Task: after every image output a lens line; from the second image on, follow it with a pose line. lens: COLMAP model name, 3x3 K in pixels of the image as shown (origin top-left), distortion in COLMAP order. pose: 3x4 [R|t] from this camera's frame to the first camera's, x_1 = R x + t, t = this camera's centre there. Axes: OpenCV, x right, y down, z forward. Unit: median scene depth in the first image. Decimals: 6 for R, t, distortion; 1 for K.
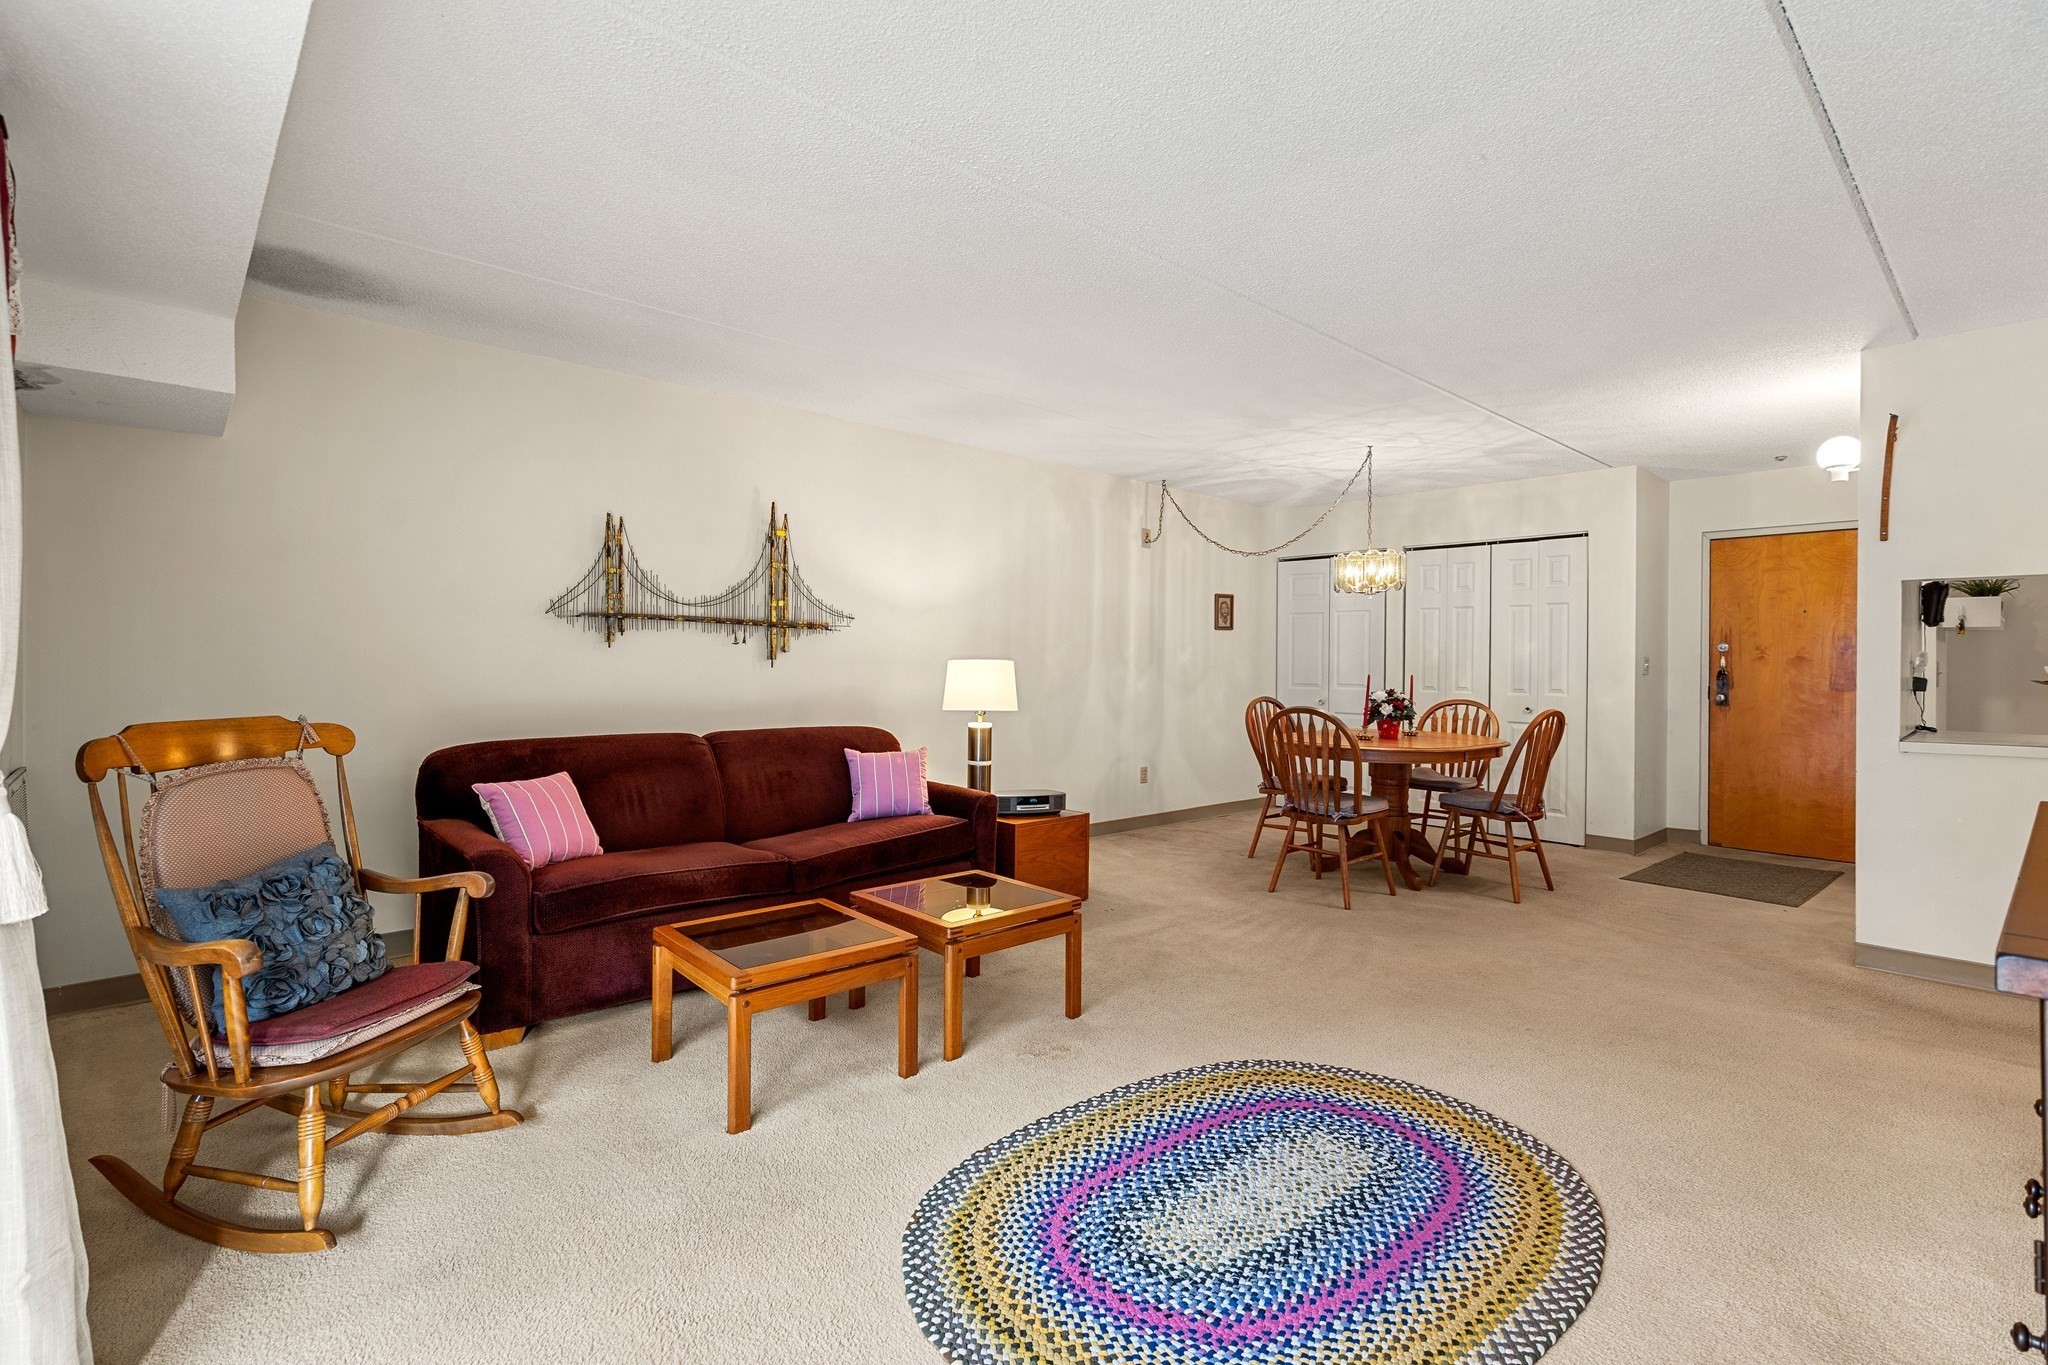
lens RADIAL K [[939.6, 0, 1018.6], [0, 939.6, 670.7], [0, 0, 1]] dist [-0.002446, 0.000572]
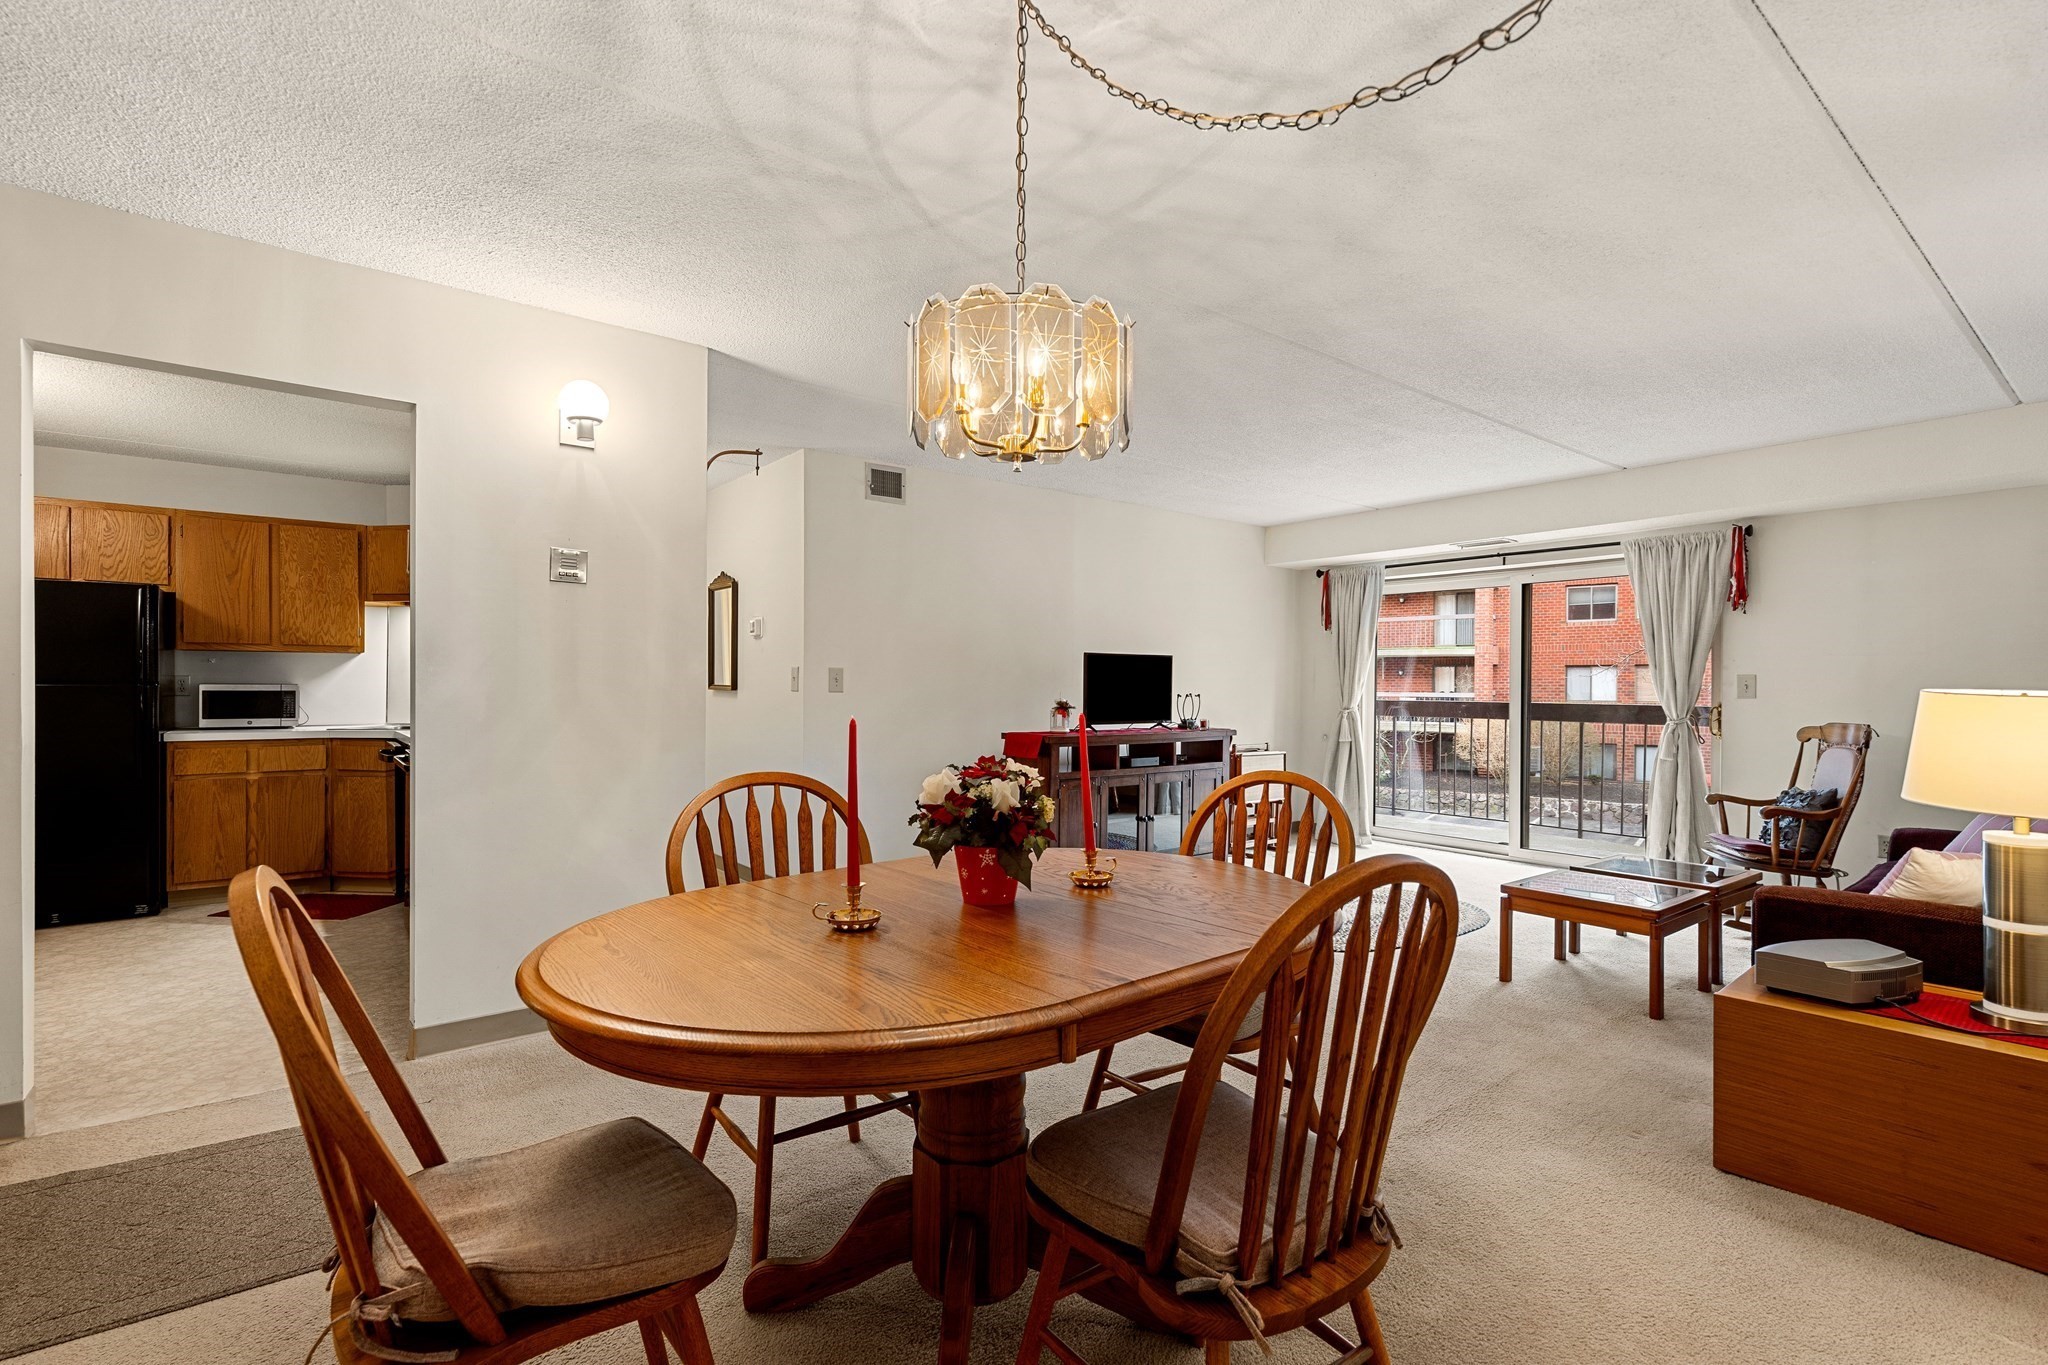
lens RADIAL K [[925.2, 0, 1012.9], [0, 925.2, 685.9], [0, 0, 1]] dist [-0.000067, 0.000184]
pose [[-0.996365, -0.017744, 0.083320, 0.406890], [-0.016980, 0.999807, 0.009861, -0.010965], [-0.083478, 0.008411, -0.996474, 1.523345]]
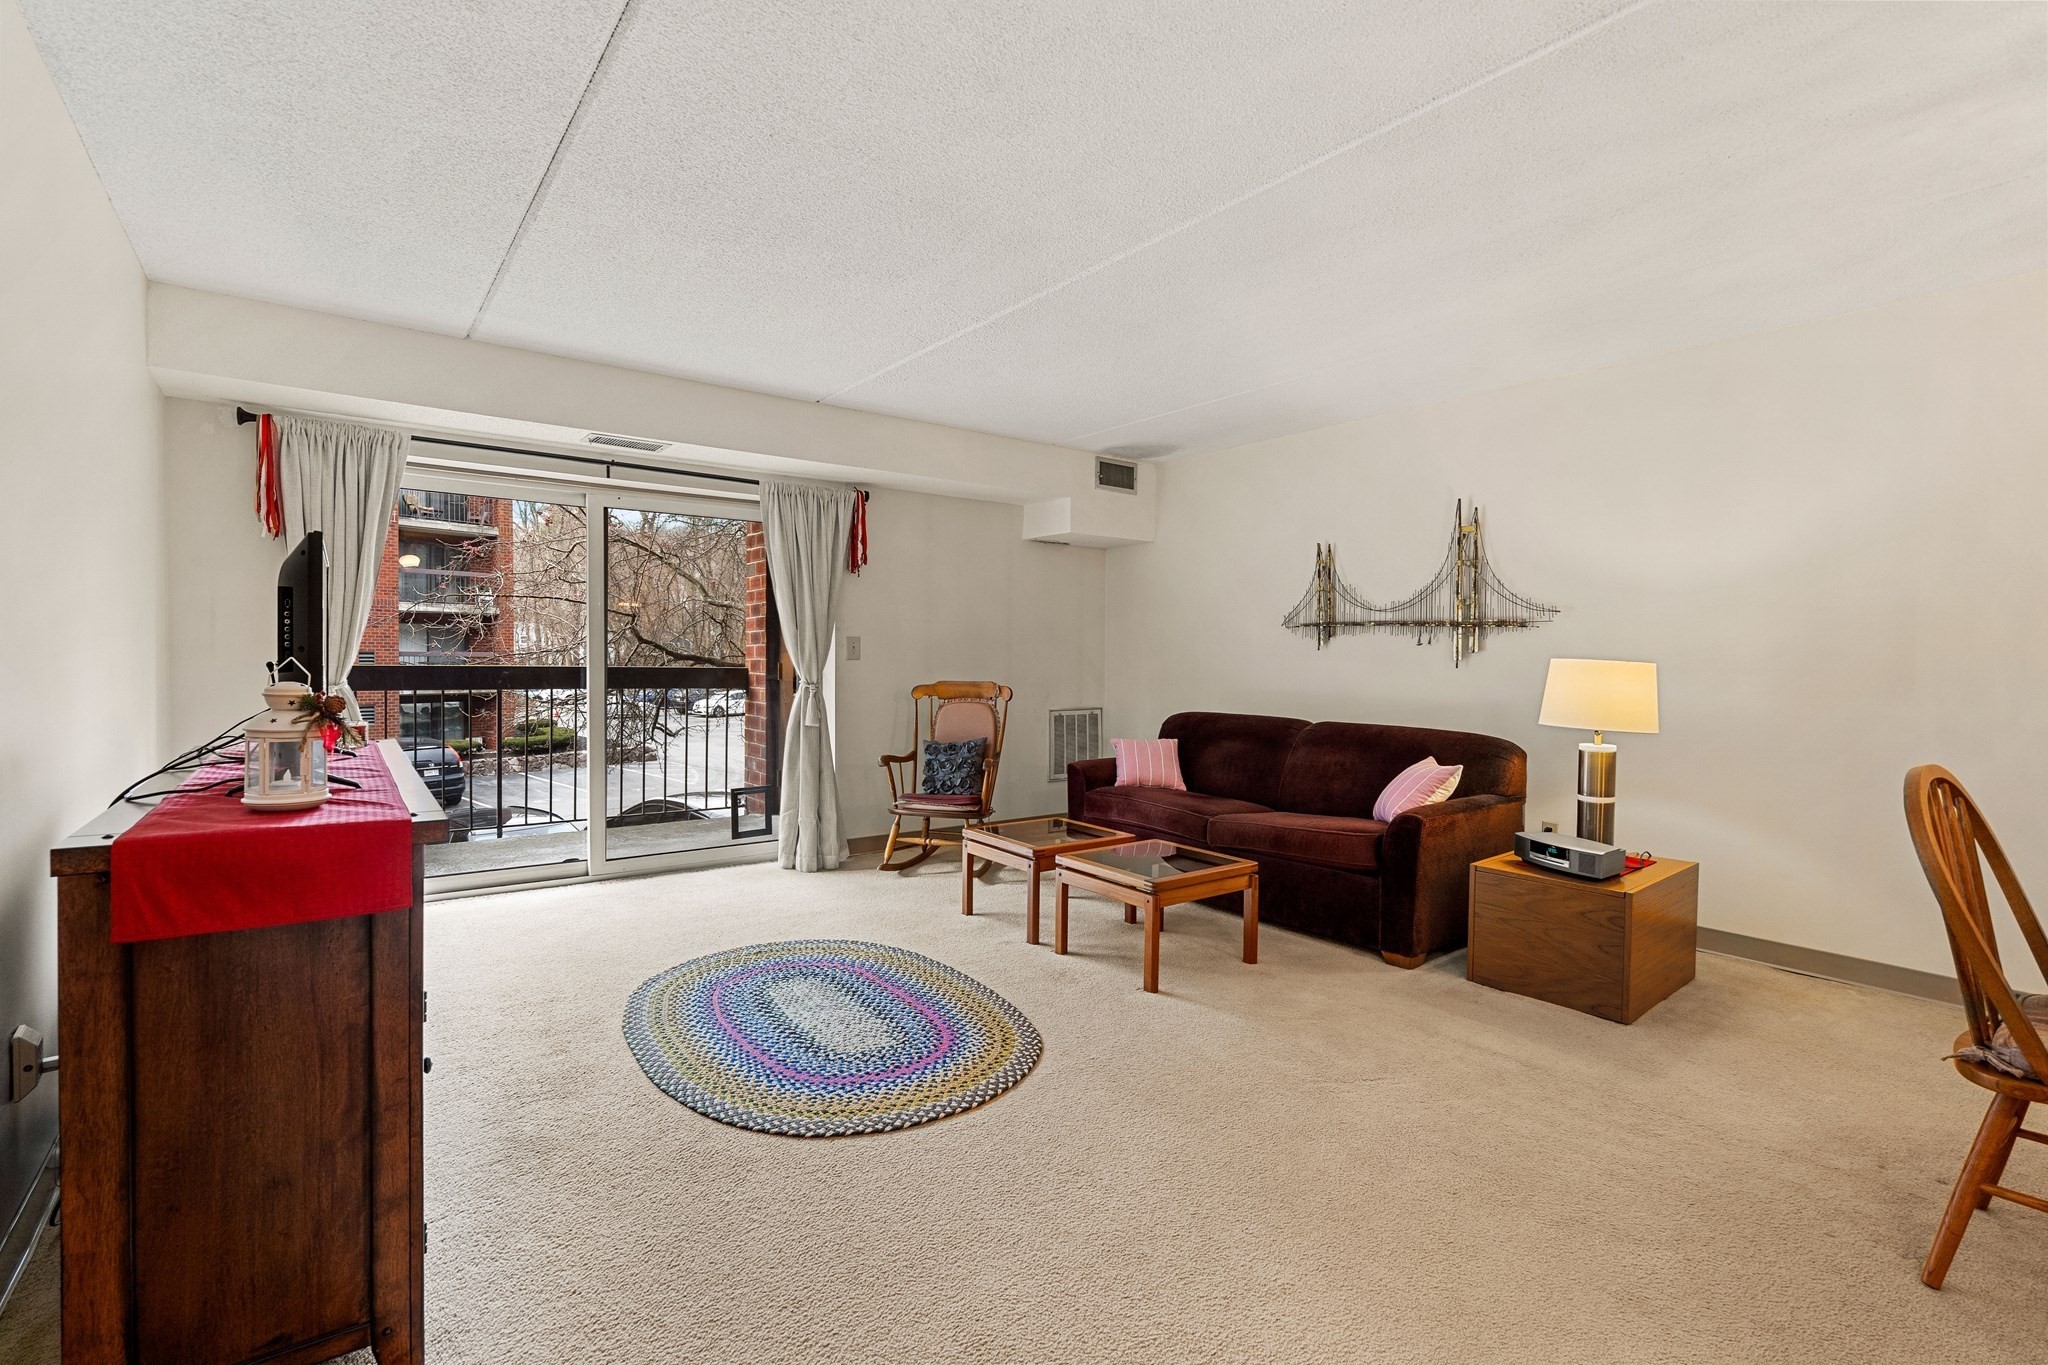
lens RADIAL K [[939.6, 0, 1018.6], [0, 939.6, 670.7], [0, 0, 1]] dist [-0.002446, 0.000572]
pose [[-0.092004, 0.003971, -0.995751, 0.758826], [-0.020371, 0.999775, 0.005869, 0.003020], [0.995550, 0.020825, -0.091903, 0.637711]]
